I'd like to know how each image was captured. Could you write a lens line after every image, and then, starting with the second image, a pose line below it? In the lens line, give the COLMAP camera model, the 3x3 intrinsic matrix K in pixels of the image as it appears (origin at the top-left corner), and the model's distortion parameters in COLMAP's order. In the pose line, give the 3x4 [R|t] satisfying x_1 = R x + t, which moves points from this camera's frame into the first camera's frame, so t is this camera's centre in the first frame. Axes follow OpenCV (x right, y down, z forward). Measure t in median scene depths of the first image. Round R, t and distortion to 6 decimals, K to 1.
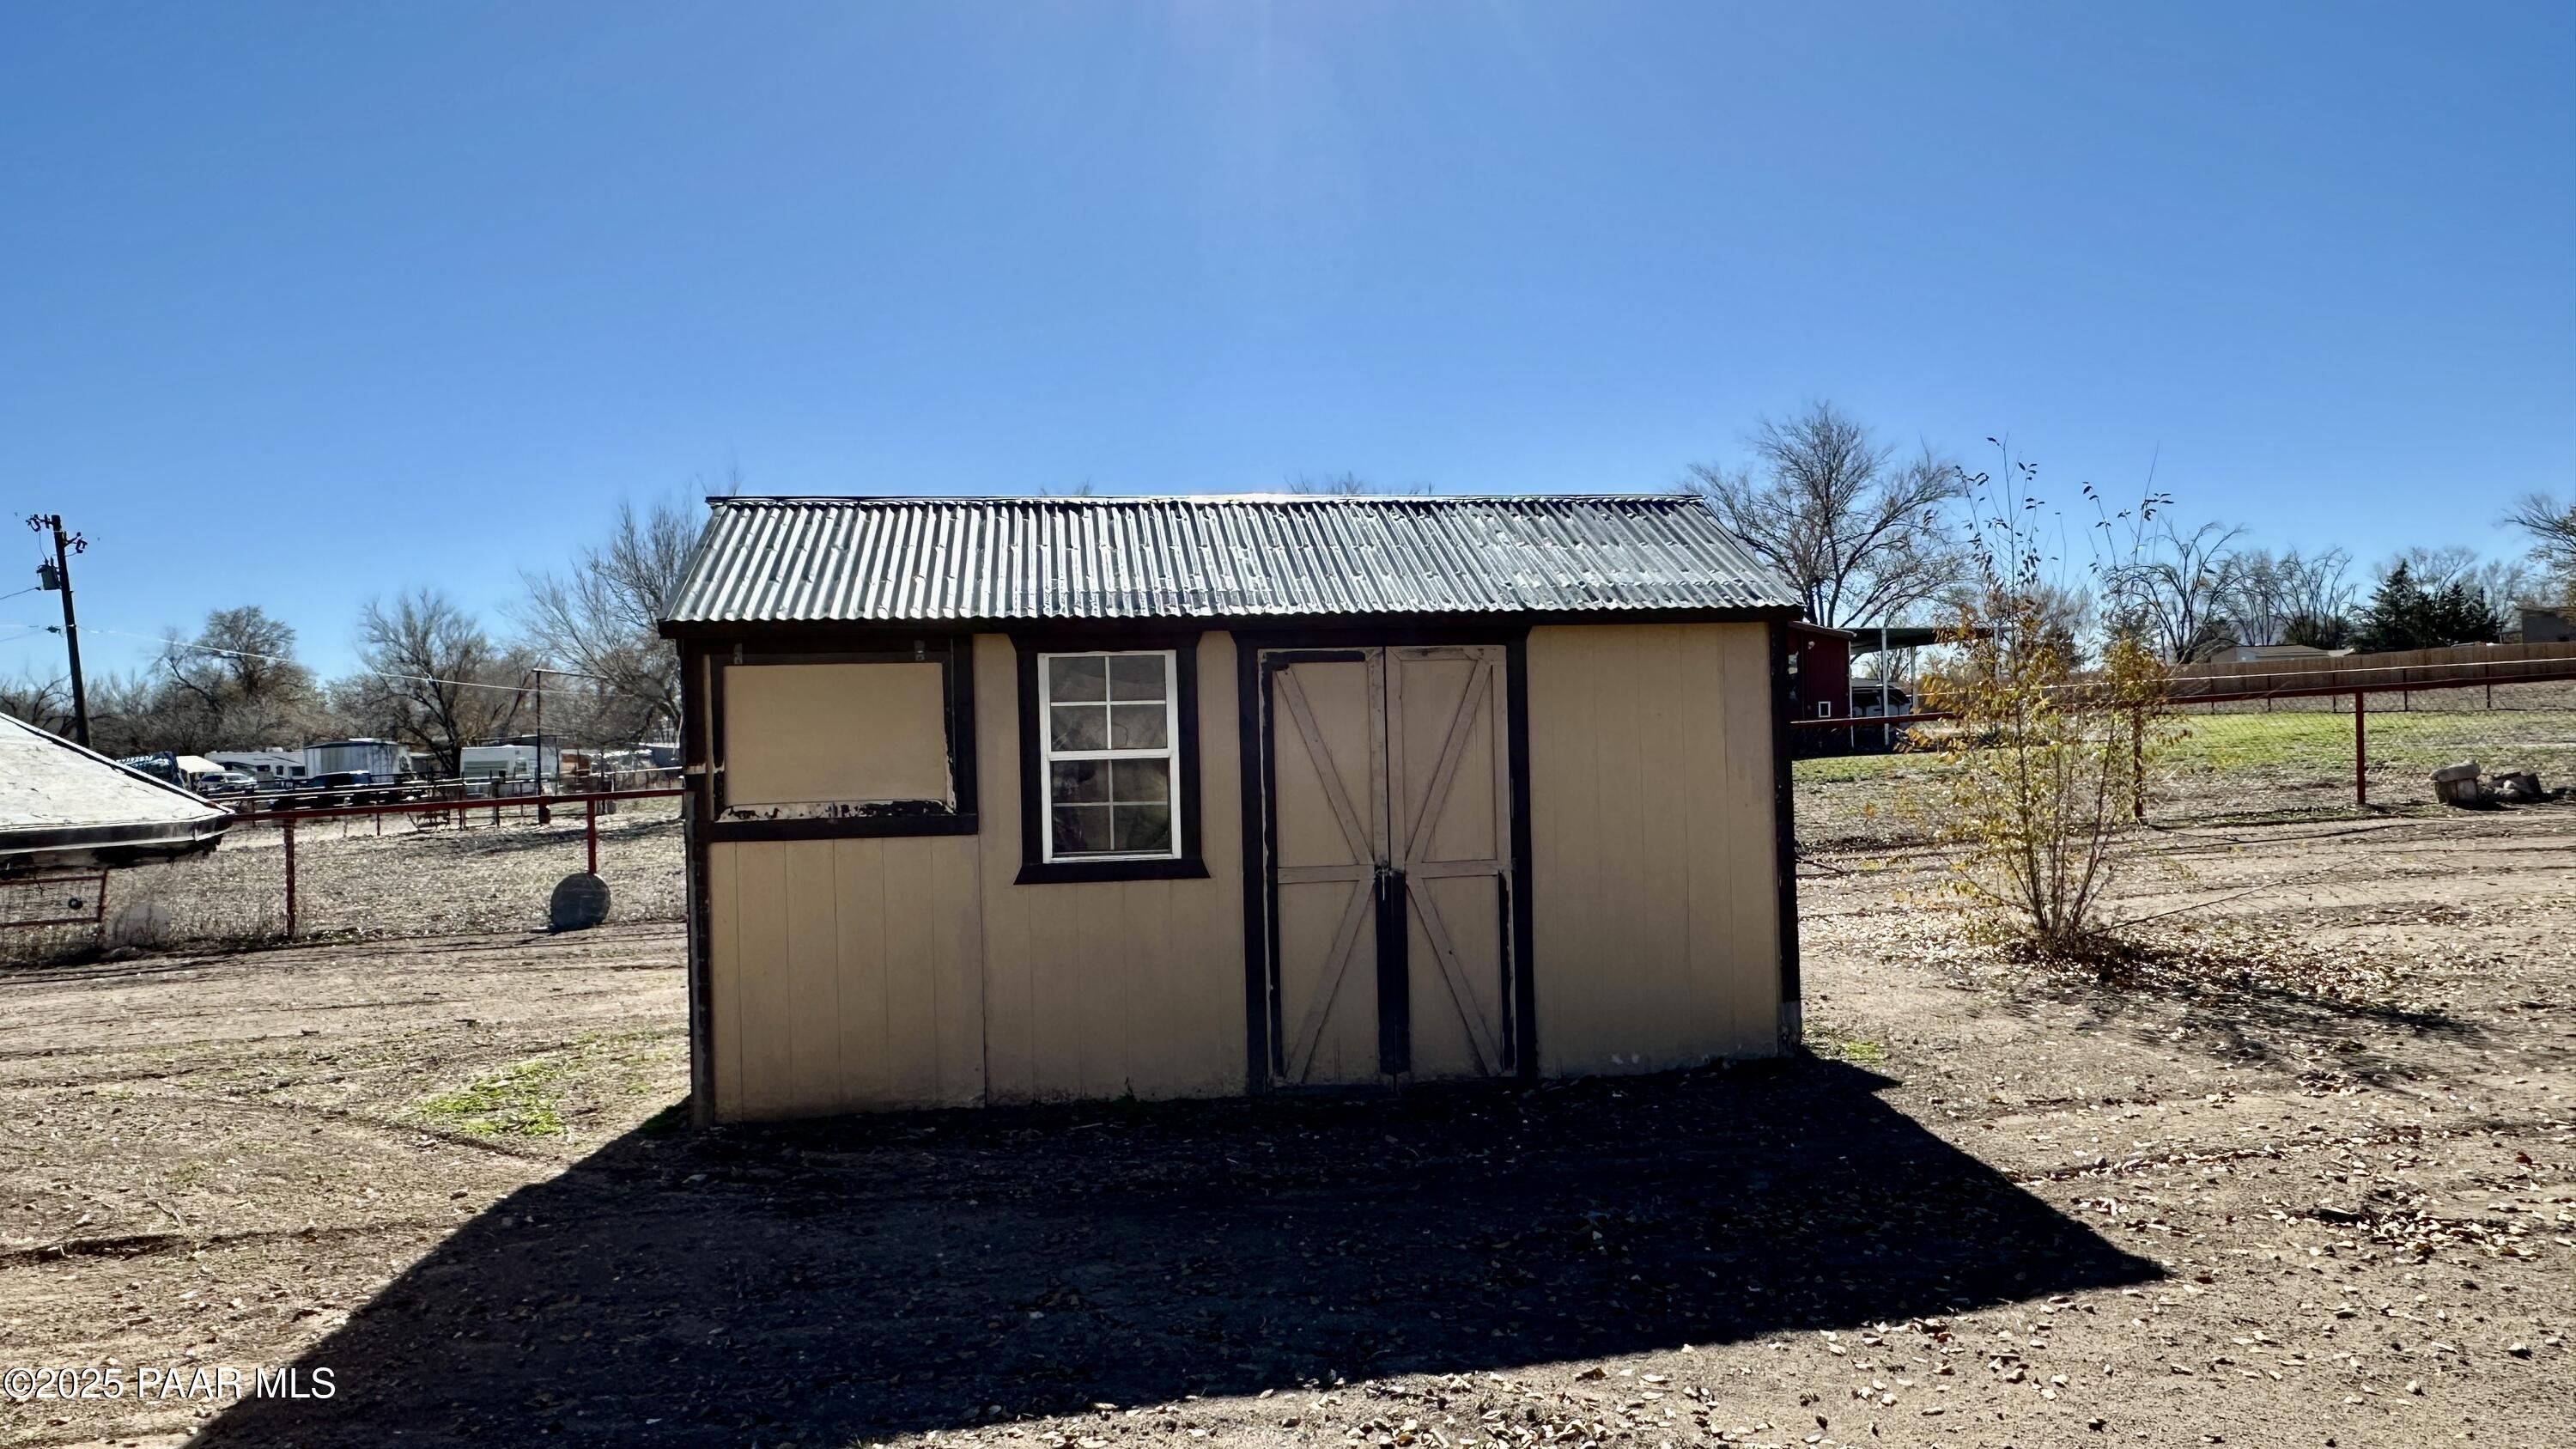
lens RADIAL K [[1733.1, 0, 1287.6], [0, 1733.1, 721.9], [0, 0, 1]] dist [-0.002988, -0.000010]
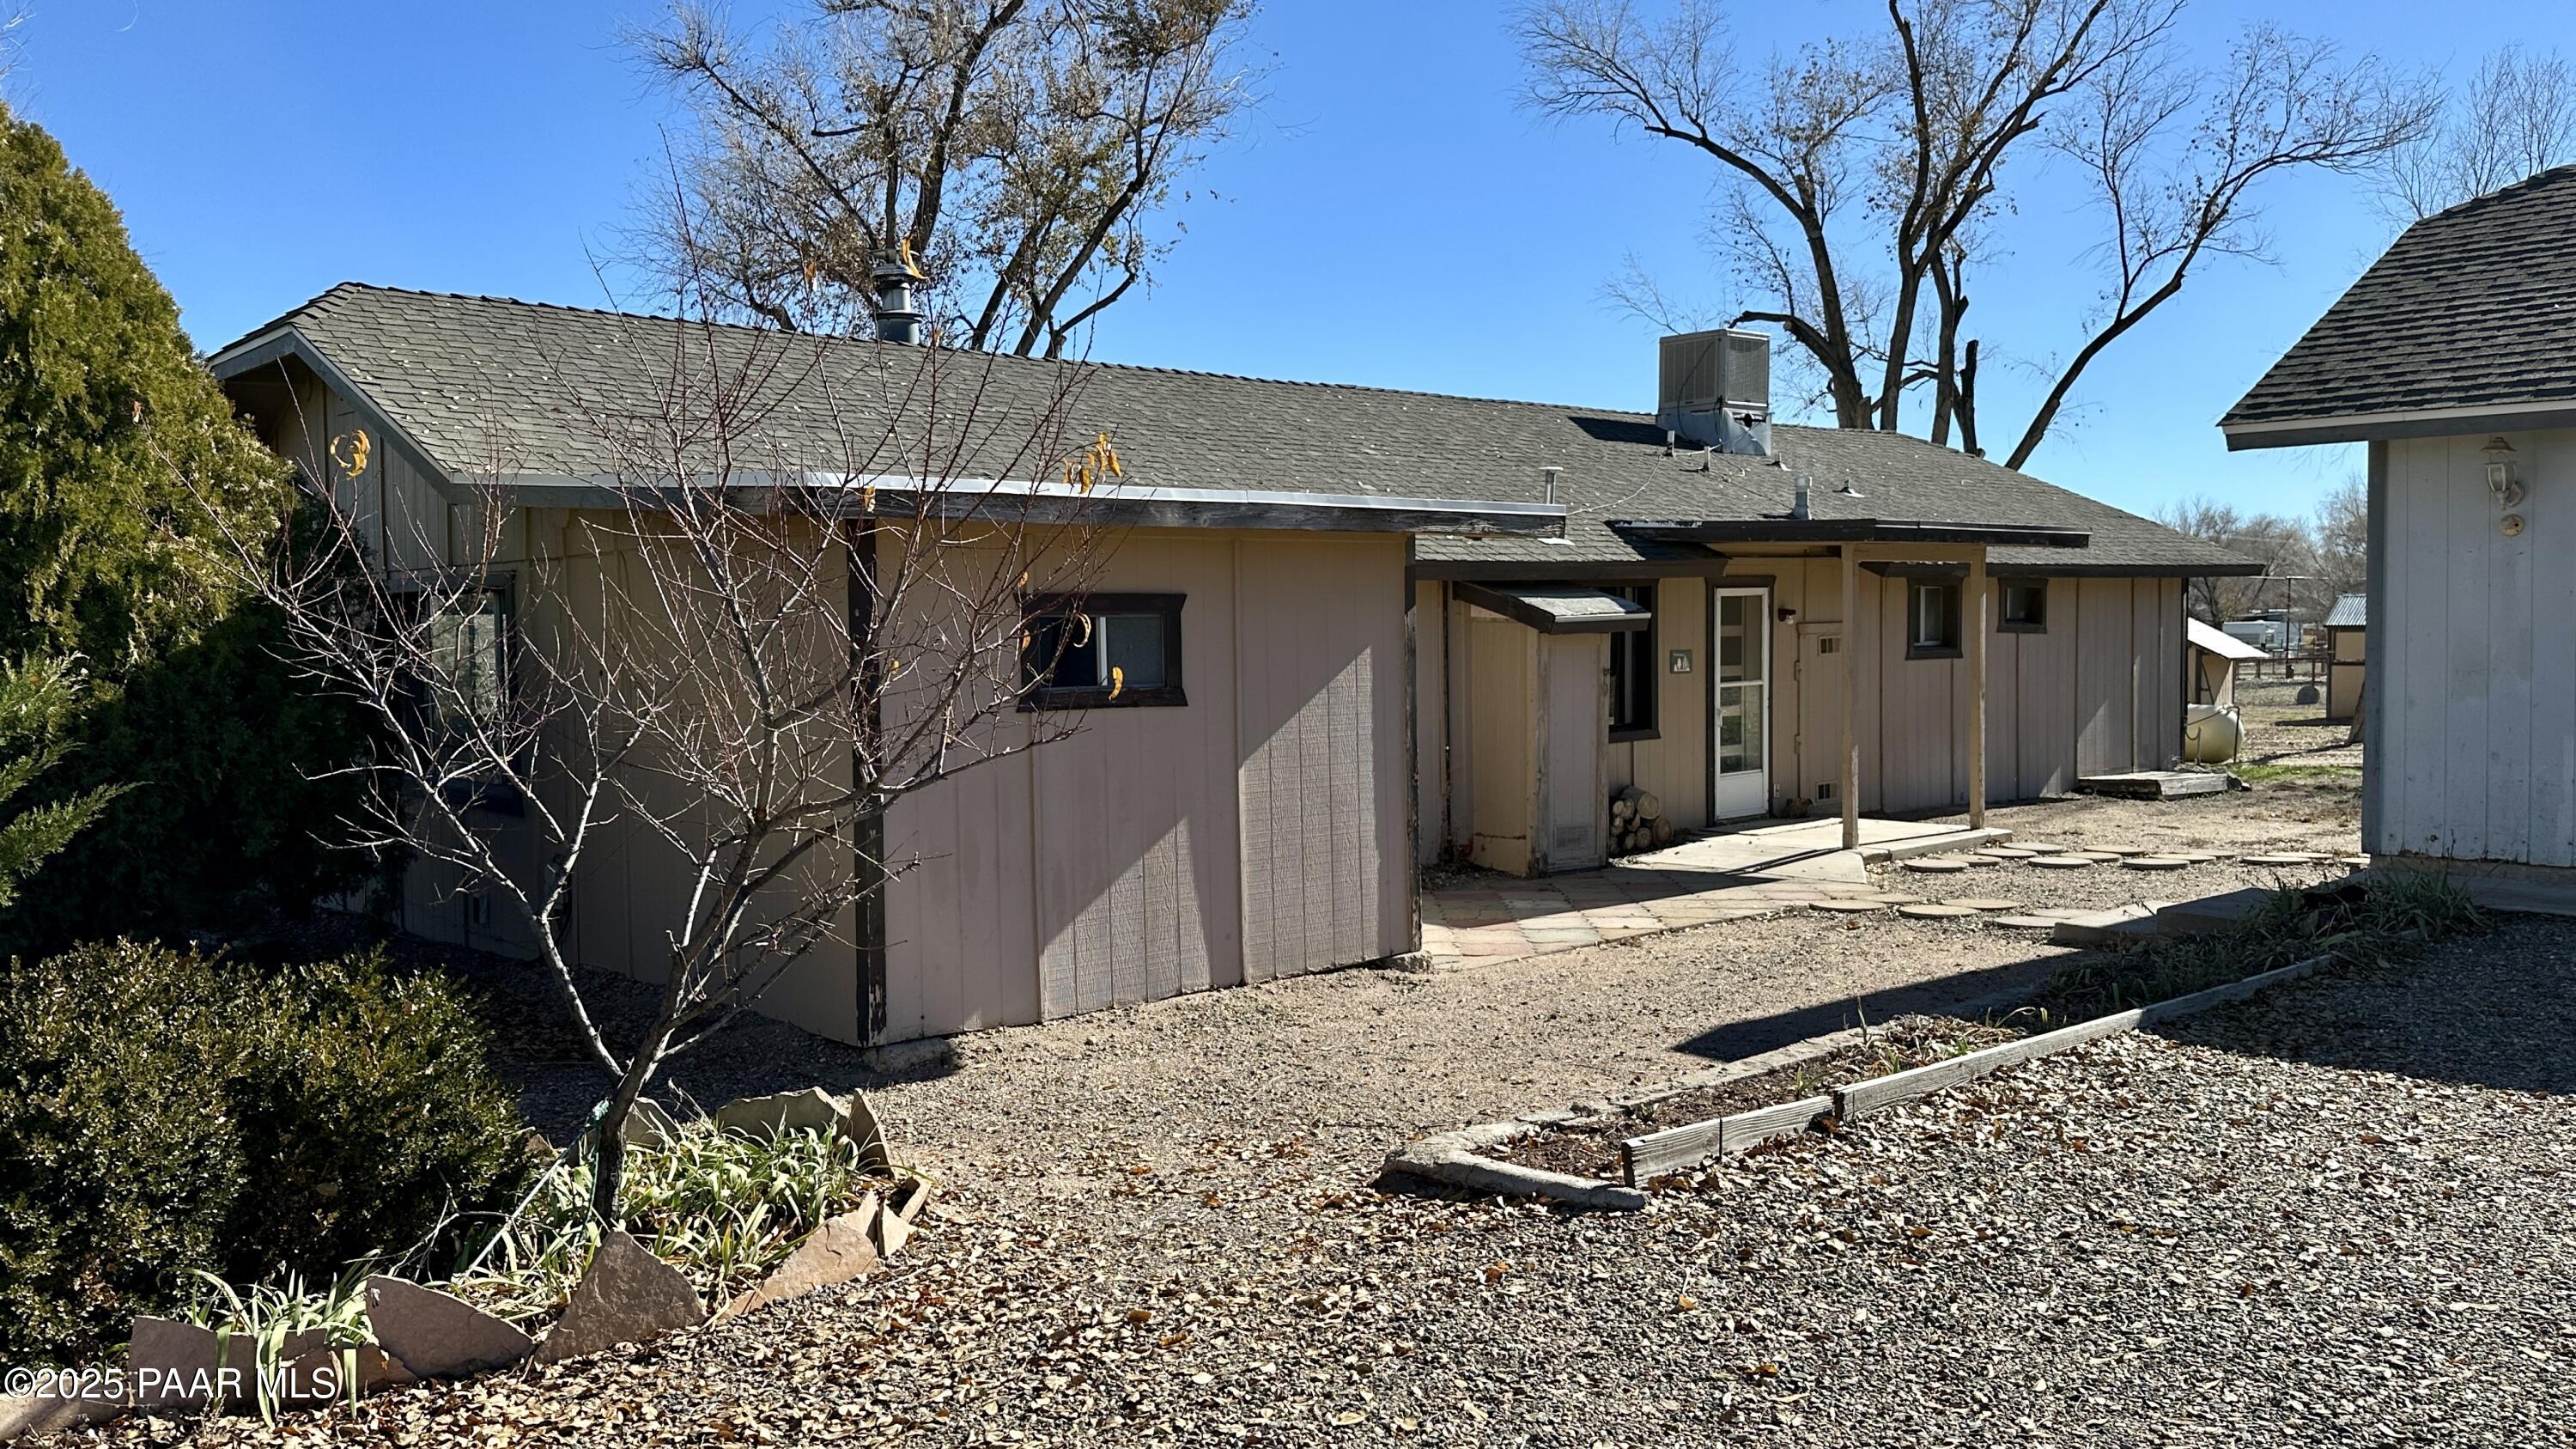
lens RADIAL K [[1962.0, 0, 1287.6], [0, 1962.0, 721.6], [0, 0, 1]] dist [-0.001130, -0.000239]
pose [[0.641543, 0.058332, -0.764866, 0.197096], [-0.002209, 0.997241, 0.074202, -0.017540], [0.767084, -0.045914, 0.639902, -0.470422]]
